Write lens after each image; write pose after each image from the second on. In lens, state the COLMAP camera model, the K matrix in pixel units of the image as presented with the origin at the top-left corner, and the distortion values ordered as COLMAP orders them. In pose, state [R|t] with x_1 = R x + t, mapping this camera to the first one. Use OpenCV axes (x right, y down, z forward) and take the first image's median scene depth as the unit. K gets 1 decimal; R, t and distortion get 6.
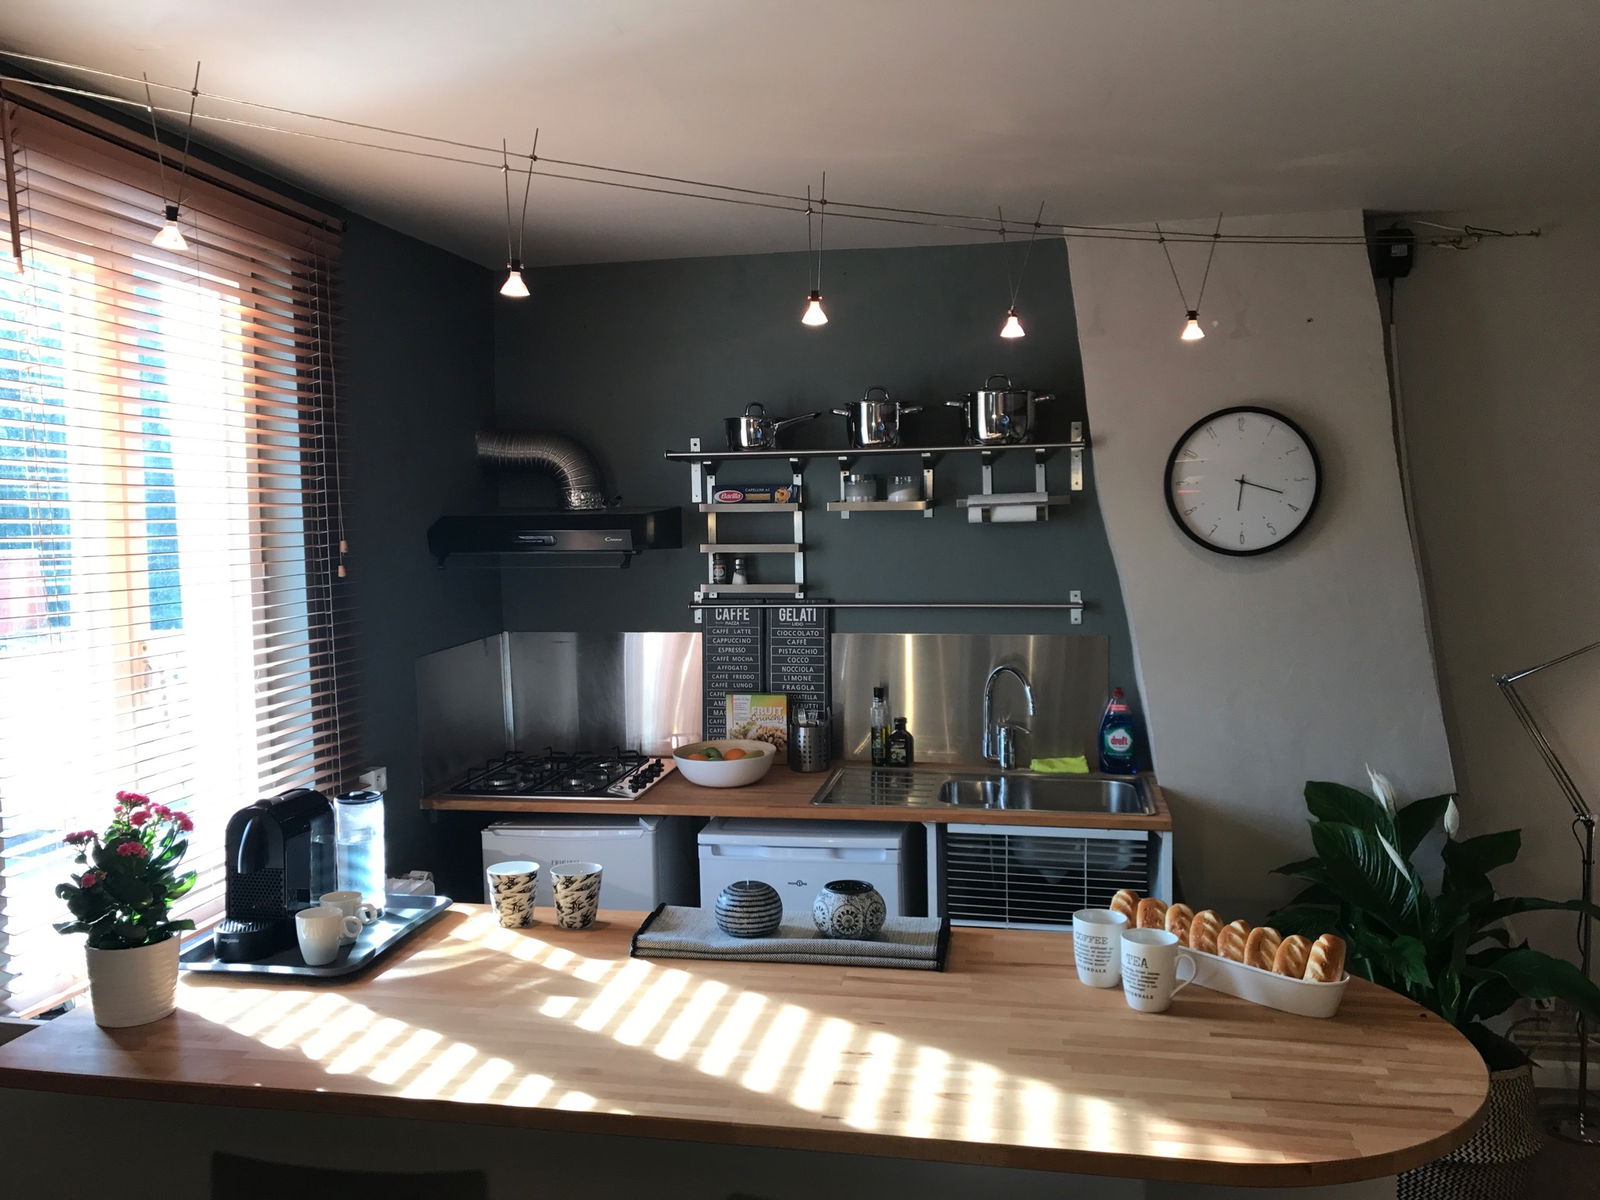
lens RADIAL K [[1302.2, 0, 801.0], [0, 1302.2, 573.0], [0, 0, 1]] dist [0.181620, -0.324665]
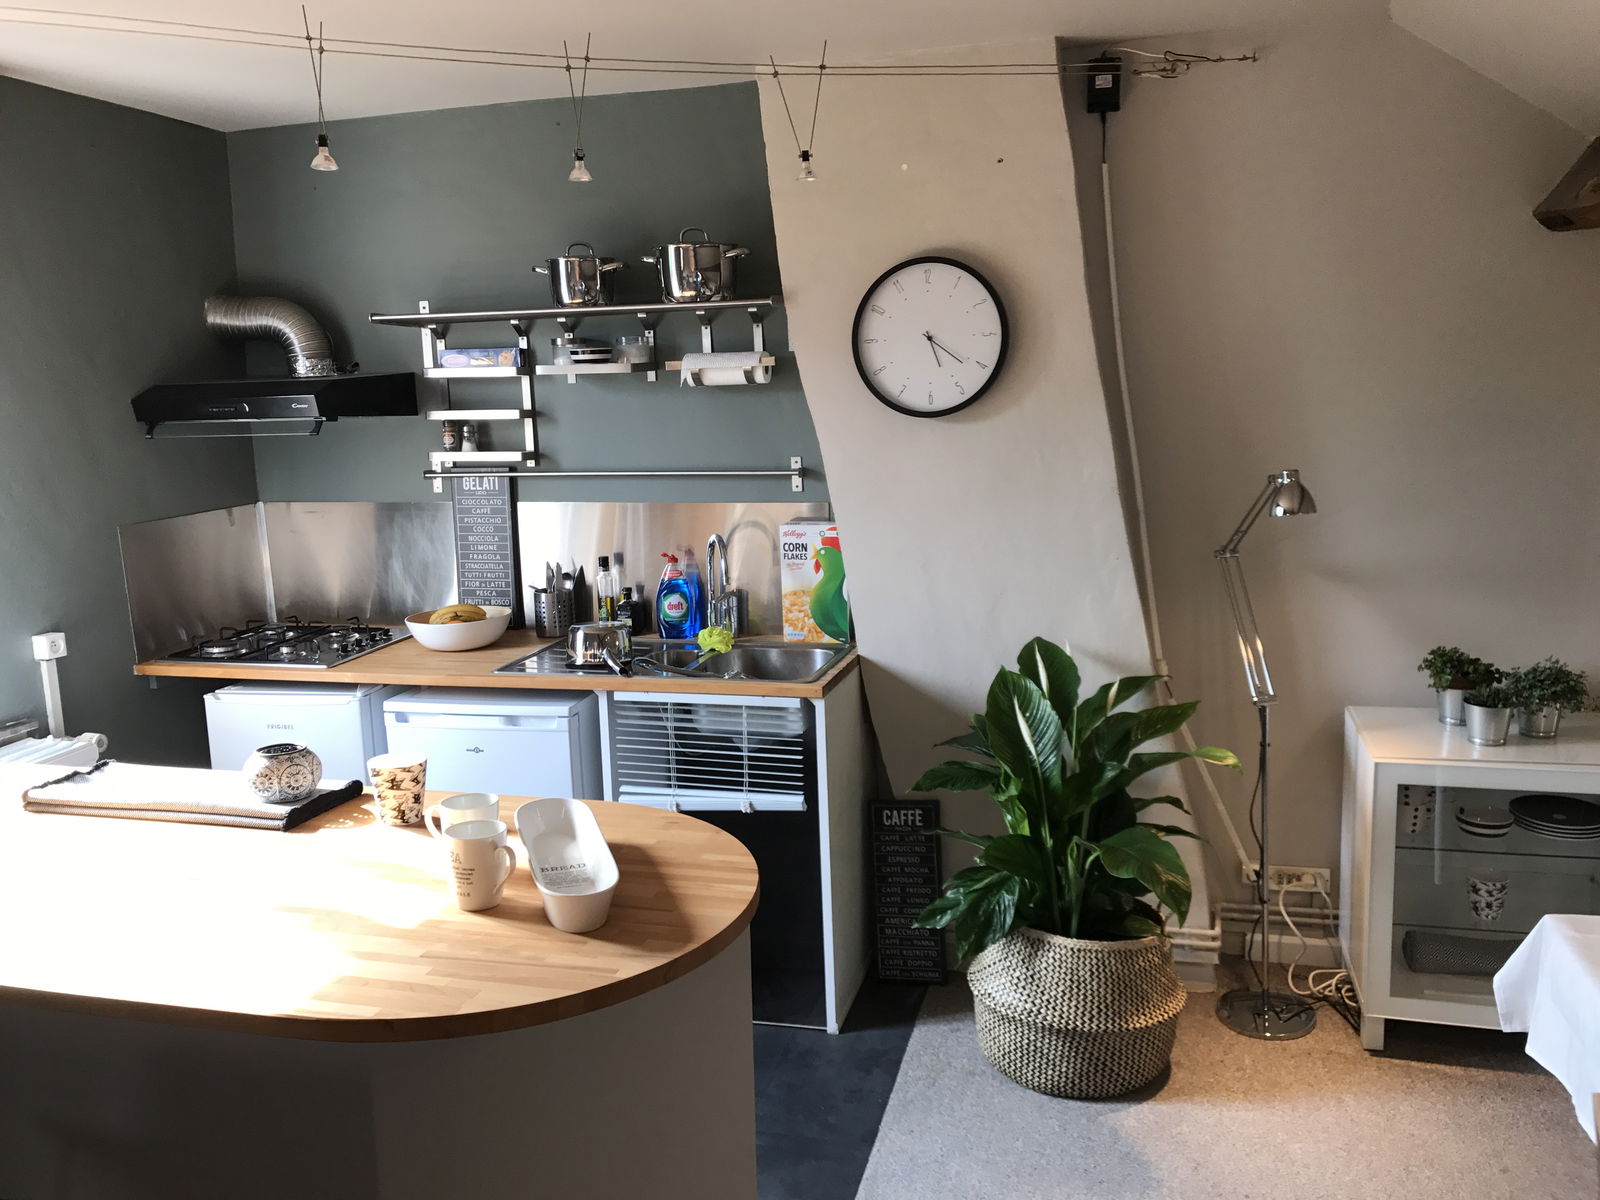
lens RADIAL K [[1316.6, 0, 800.0], [0, 1316.6, 600.0], [0, 0, 1]] dist [0.121856, -0.347289]
pose [[0.996345, 0.000022, -0.085417, 0.309767], [0.009621, 0.993608, 0.112473, 0.009774], [0.084874, -0.112884, 0.989977, 0.027910]]
